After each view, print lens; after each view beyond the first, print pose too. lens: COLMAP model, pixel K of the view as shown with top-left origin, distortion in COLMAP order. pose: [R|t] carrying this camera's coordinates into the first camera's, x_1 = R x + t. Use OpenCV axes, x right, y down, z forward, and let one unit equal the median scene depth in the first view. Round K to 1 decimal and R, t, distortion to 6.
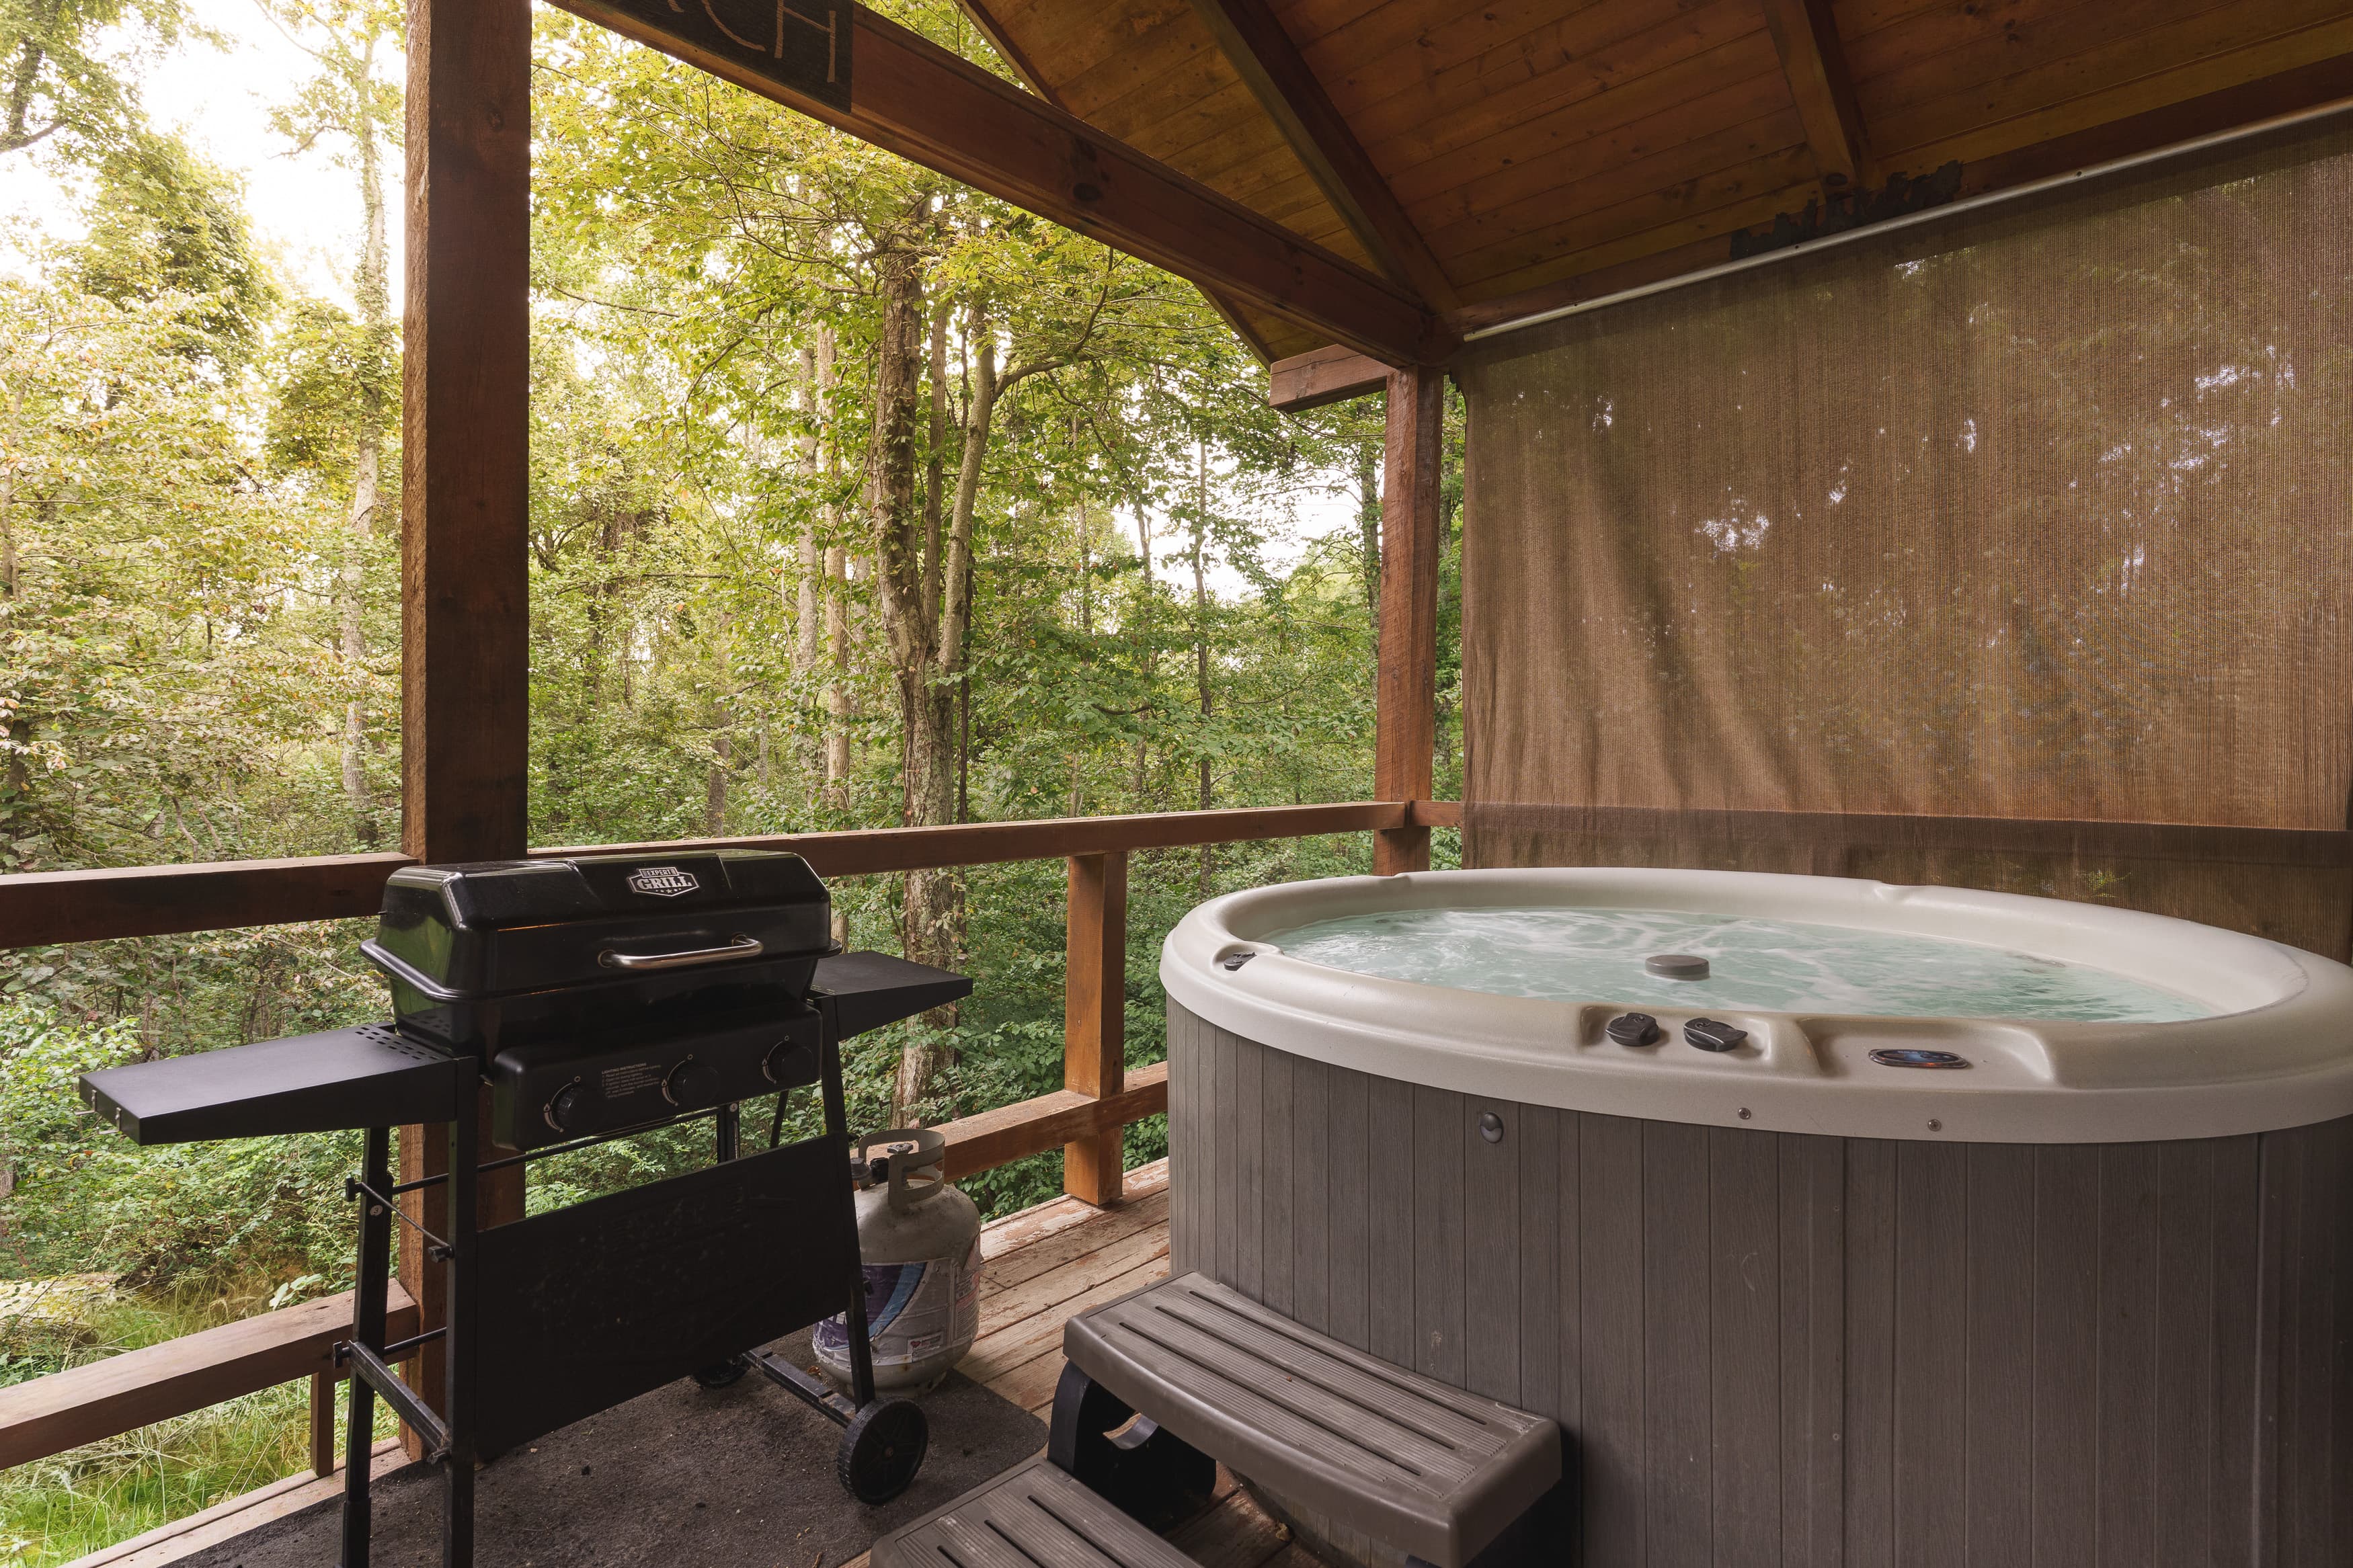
lens RADIAL K [[1113.4, 0, 1174.0], [0, 1113.4, 720.1], [0, 0, 1]] dist [0.001981, 0.000234]
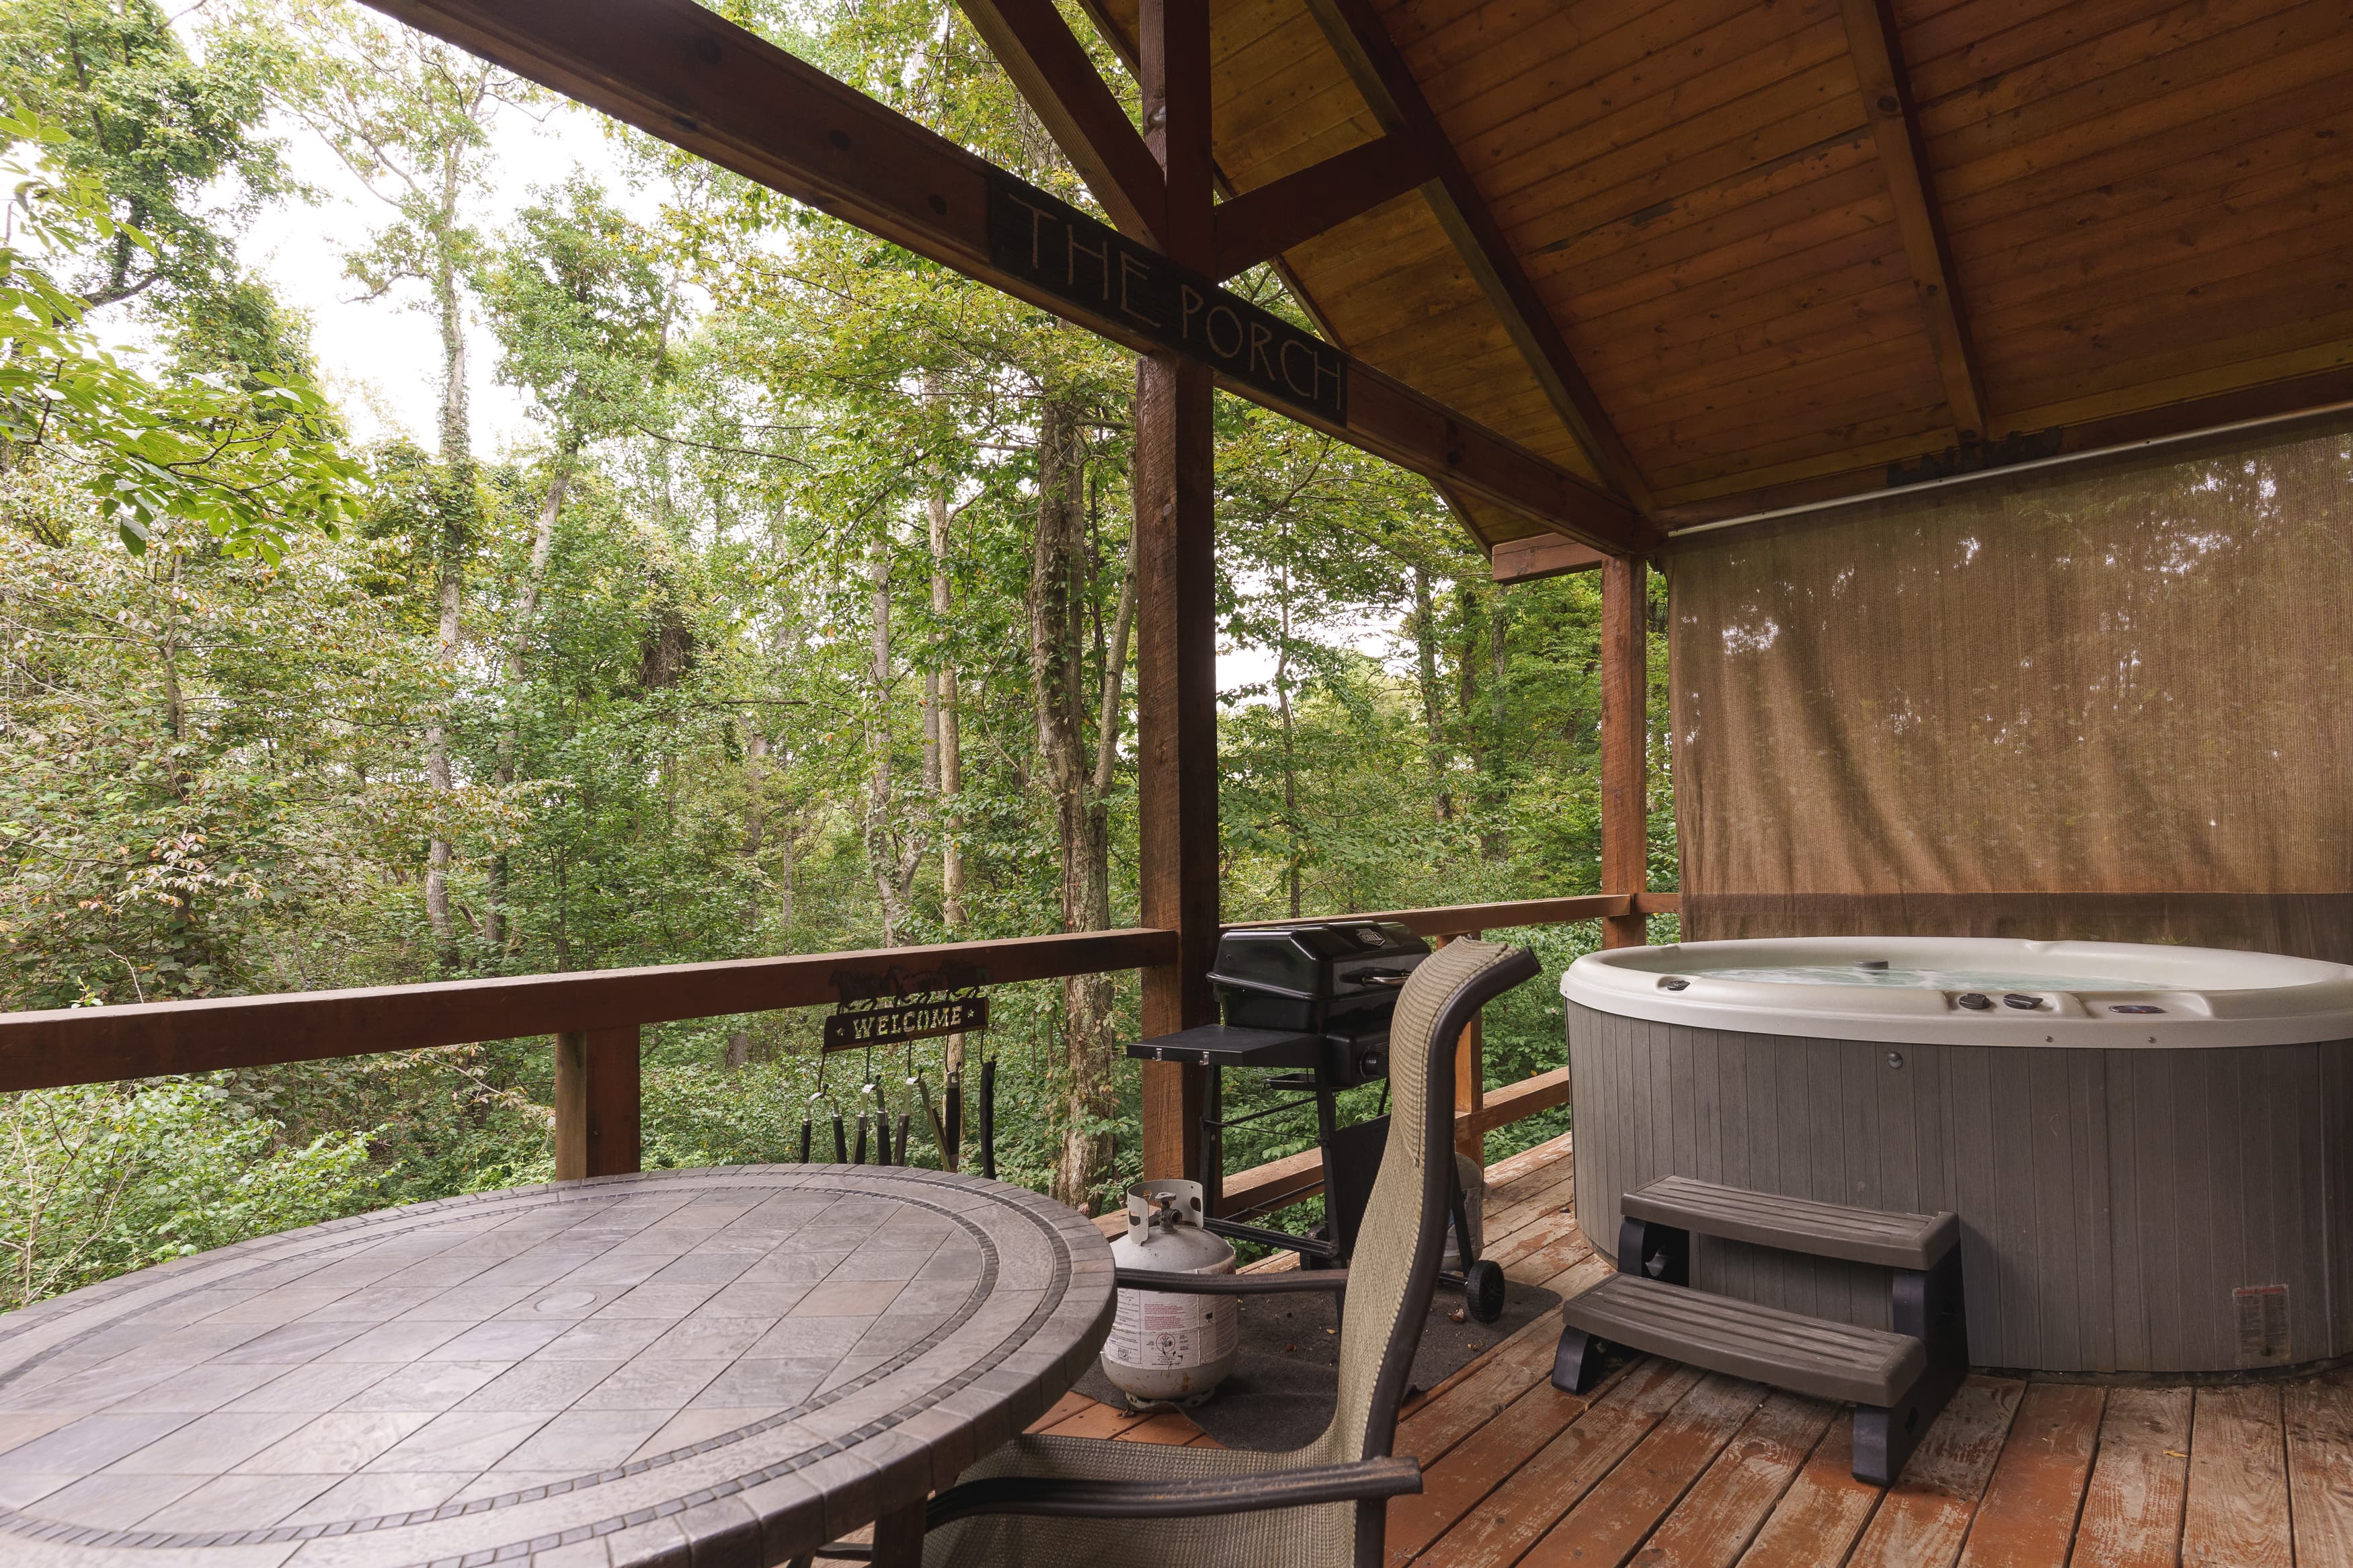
lens RADIAL K [[1163.4, 0, 1176.4], [0, 1163.4, 800.6], [0, 0, 1]] dist [0.001196, 0.000725]
pose [[0.999426, -0.018697, 0.028259, -0.163523], [0.019474, 0.999432, -0.027493, -0.003420], [-0.027729, 0.028028, 0.999222, -0.150842]]
